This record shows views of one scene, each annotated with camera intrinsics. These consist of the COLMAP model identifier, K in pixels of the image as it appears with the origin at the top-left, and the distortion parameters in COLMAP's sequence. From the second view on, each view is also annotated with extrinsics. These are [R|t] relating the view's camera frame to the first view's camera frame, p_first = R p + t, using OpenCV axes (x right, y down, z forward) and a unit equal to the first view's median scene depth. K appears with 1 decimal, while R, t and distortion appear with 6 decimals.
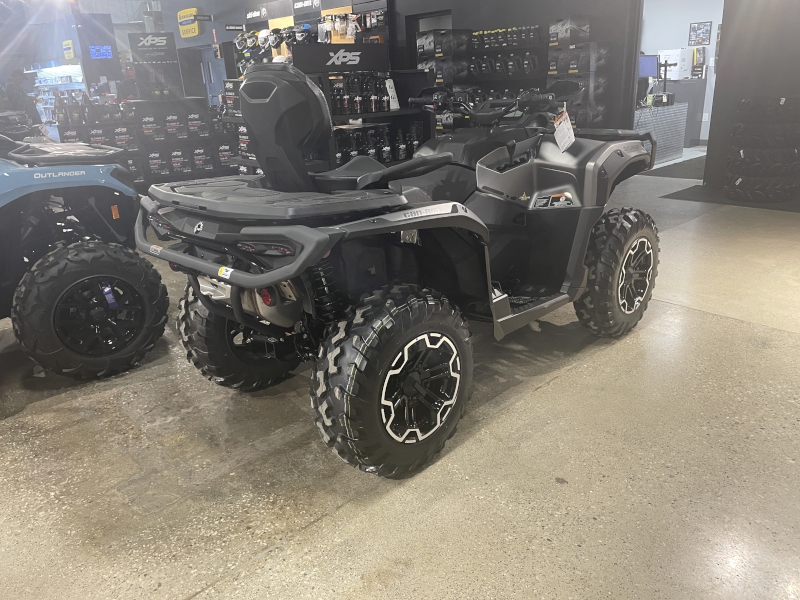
lens RADIAL K [[601.0, 0, 407.2], [0, 601.0, 298.5], [0, 0, 1]] dist [0.079241, -0.099481]
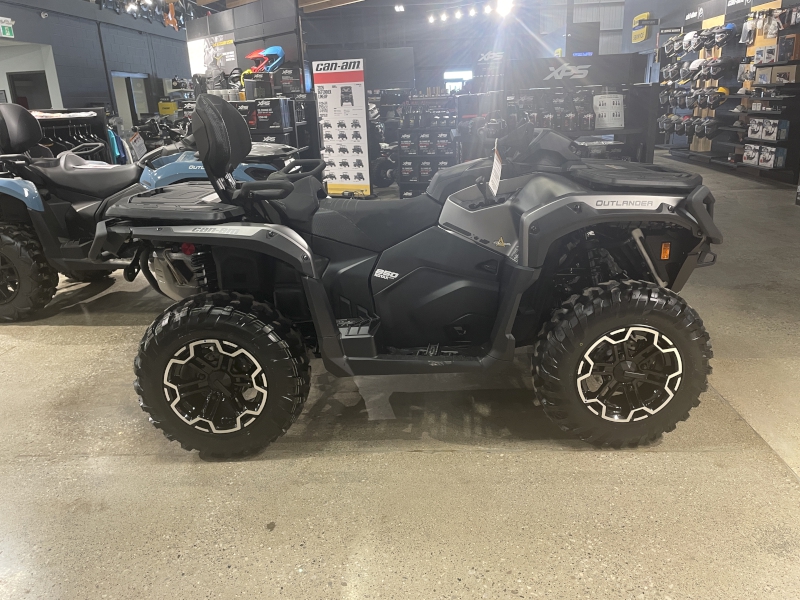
lens RADIAL K [[601.0, 0, 402.6], [0, 601.0, 297.1], [0, 0, 1]] dist [0.079241, -0.099481]
pose [[0.703648, 0.235489, -0.670391, 0.714086], [-0.237650, 0.967145, 0.090291, -0.141916], [0.669628, 0.095785, 0.736494, 0.288178]]
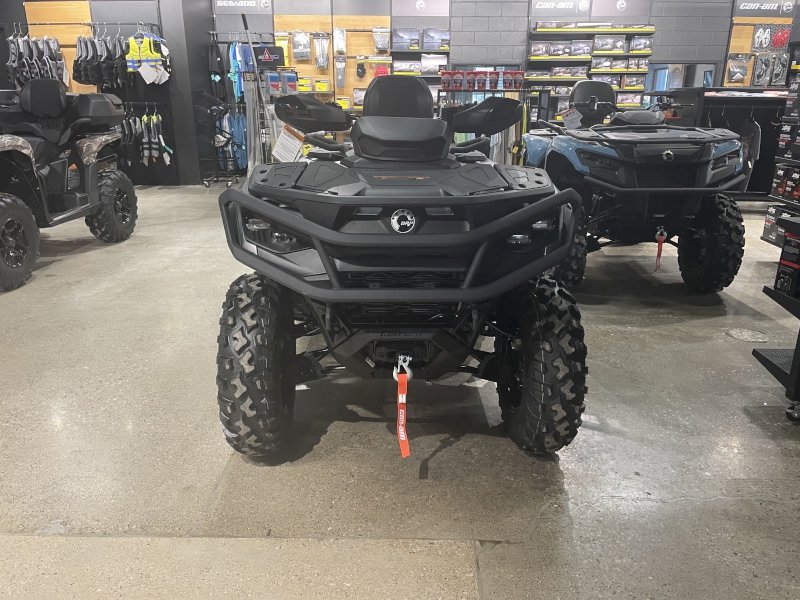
lens RADIAL K [[601.0, 0, 401.0], [0, 601.0, 299.2], [0, 0, 1]] dist [0.079241, -0.099481]
pose [[-0.691194, 0.266104, -0.671893, 0.782854], [-0.223631, 0.805342, 0.549012, -0.595493], [0.687197, 0.529730, -0.497138, 1.587303]]
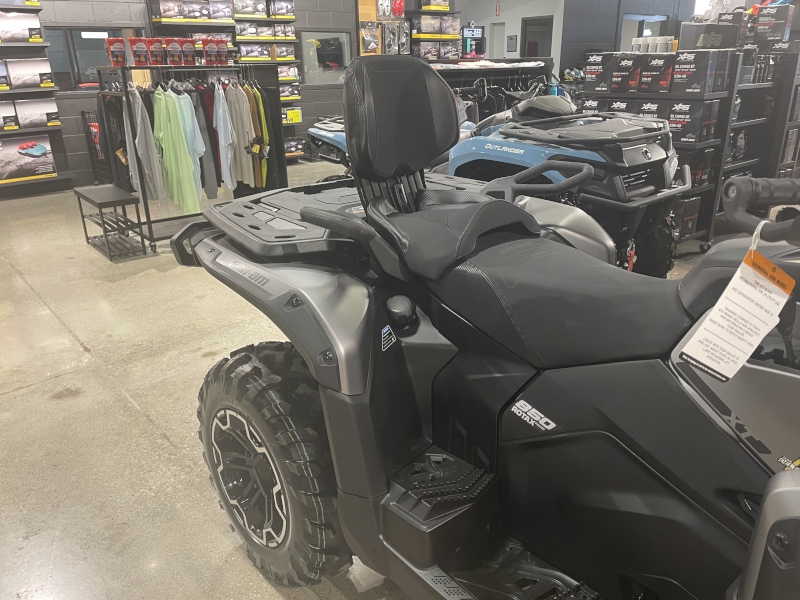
lens RADIAL K [[601.0, 0, 403.0], [0, 601.0, 297.0], [0, 0, 1]] dist [0.079241, -0.099481]
pose [[-0.026129, 0.403972, -0.914398, 0.479413], [-0.325470, 0.861434, 0.389873, -0.317765], [0.945191, 0.307796, 0.108973, 0.757038]]
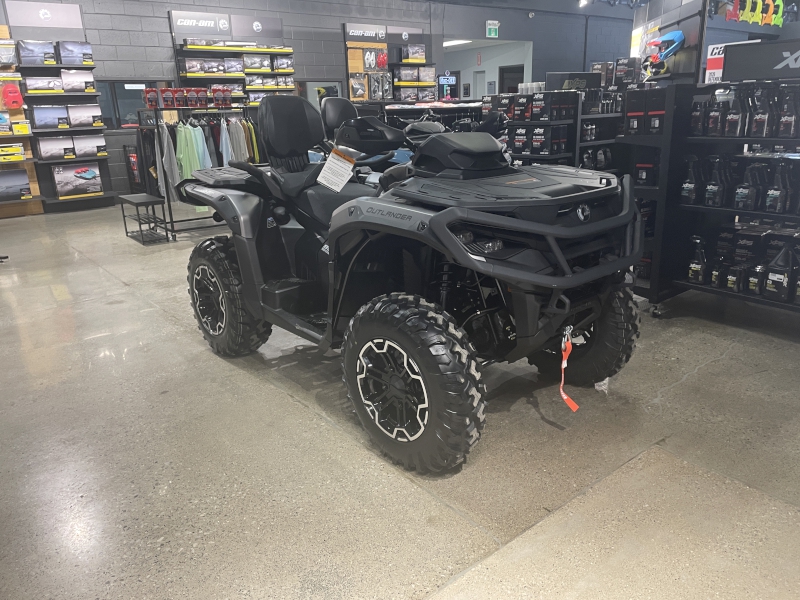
lens RADIAL K [[601.0, 0, 405.9], [0, 601.0, 295.4], [0, 0, 1]] dist [0.079241, -0.099481]
pose [[-0.058734, 0.340833, -0.938287, 1.099878], [-0.310256, 0.887131, 0.341672, -0.421746], [0.948837, 0.311177, 0.053641, 1.029368]]
